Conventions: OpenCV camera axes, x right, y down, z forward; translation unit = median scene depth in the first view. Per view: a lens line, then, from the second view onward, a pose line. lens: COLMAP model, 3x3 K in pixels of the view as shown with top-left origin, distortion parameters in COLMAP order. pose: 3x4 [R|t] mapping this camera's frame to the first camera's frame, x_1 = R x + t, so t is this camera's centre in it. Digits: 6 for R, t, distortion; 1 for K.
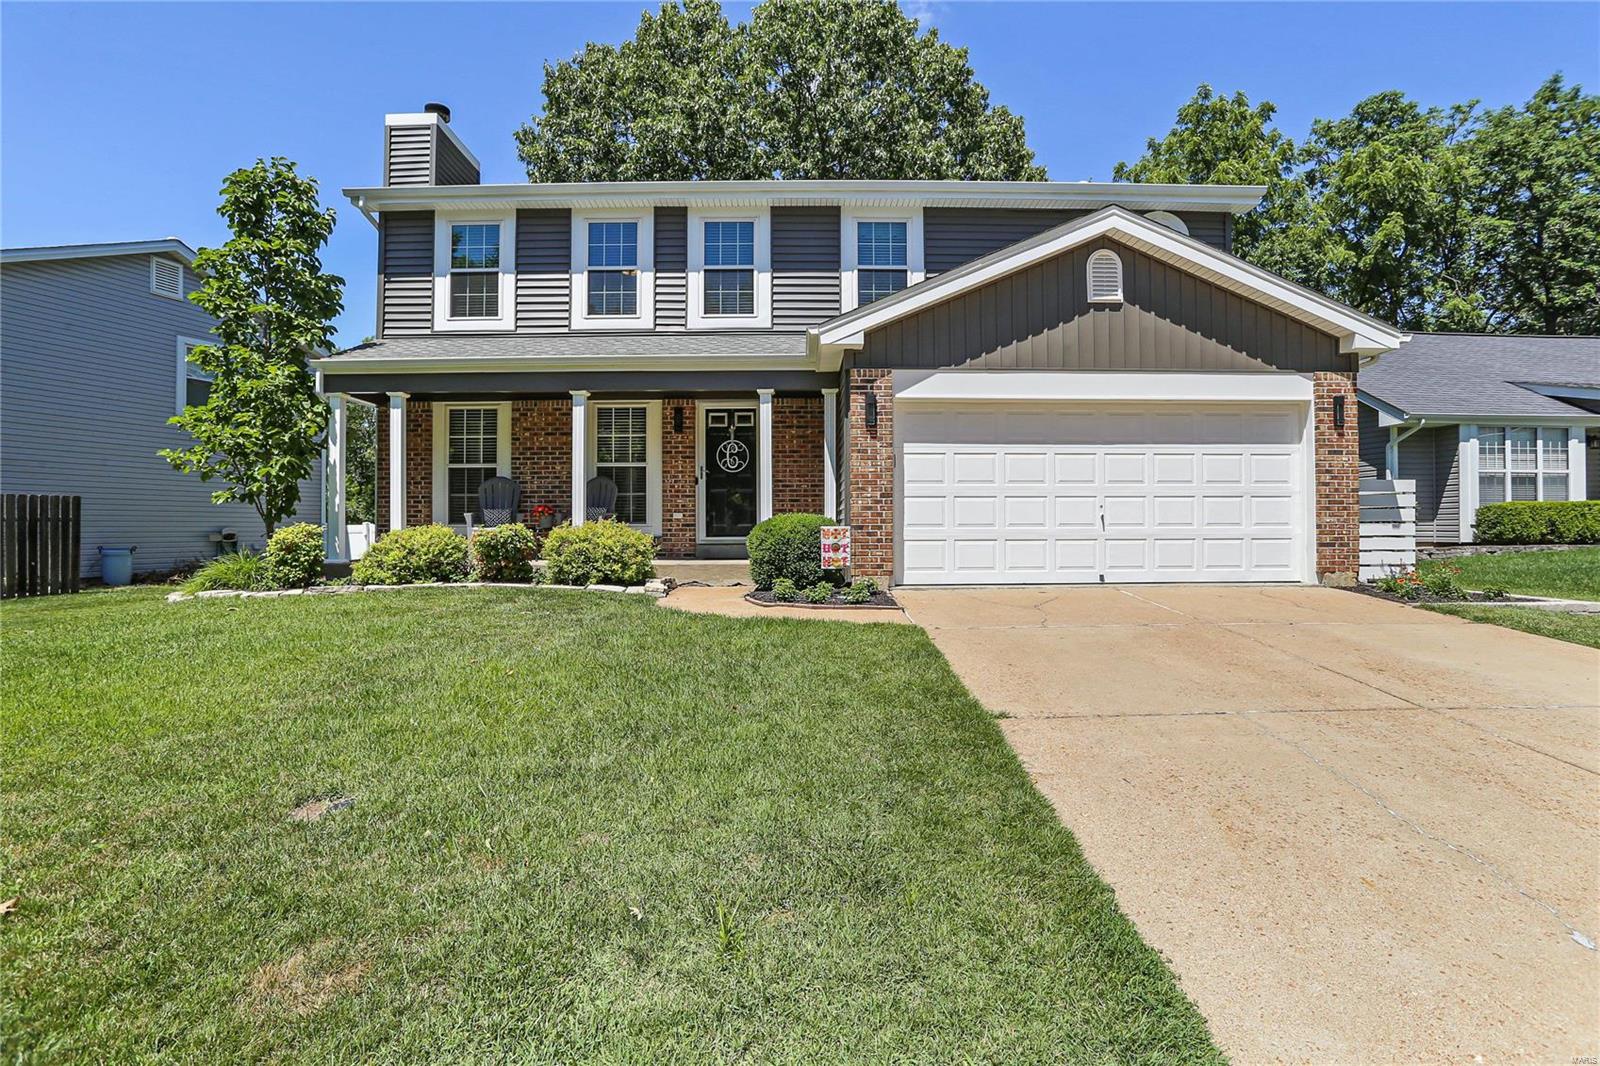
lens RADIAL K [[797.8, 0, 813.1], [0, 797.8, 536.1], [0, 0, 1]] dist [-0.059651, 0.029452]
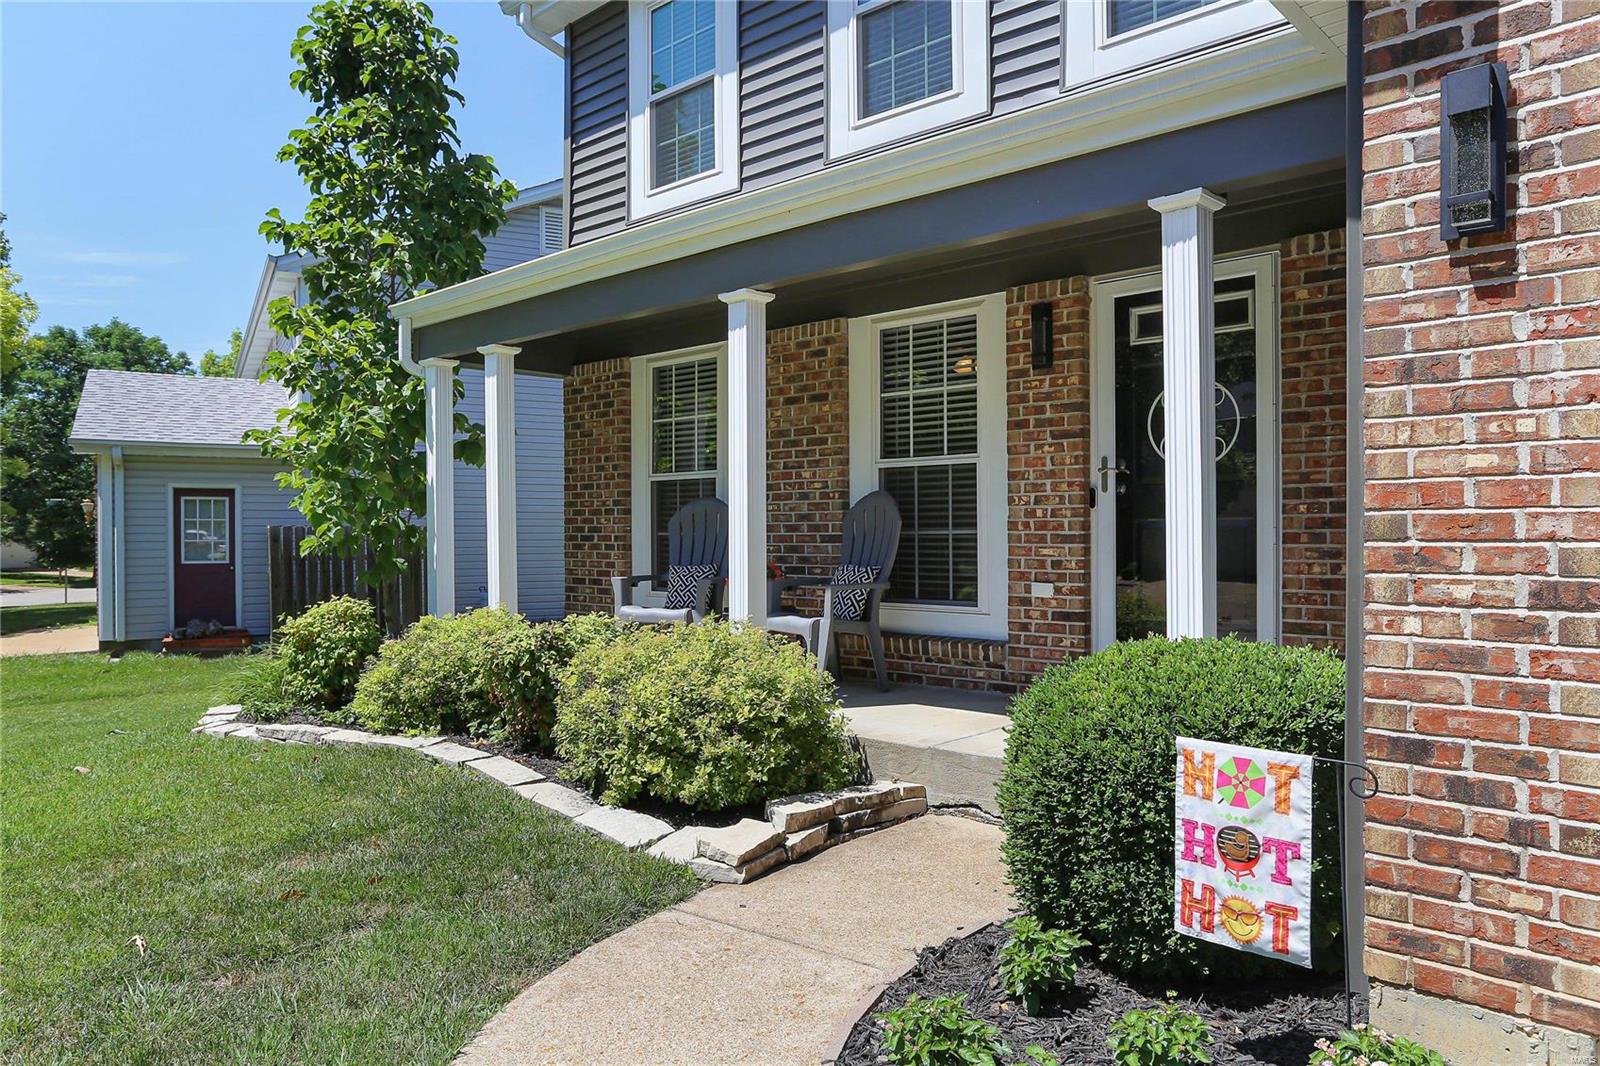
lens RADIAL K [[1092.3, 0, 807.0], [0, 1092.3, 542.7], [0, 0, 1]] dist [-0.003967, 0.001618]
pose [[0.721110, 0.007563, -0.692780, 0.109348], [-0.005693, 0.999971, 0.004990, -0.050272], [0.692797, 0.000346, 0.721132, 0.548160]]
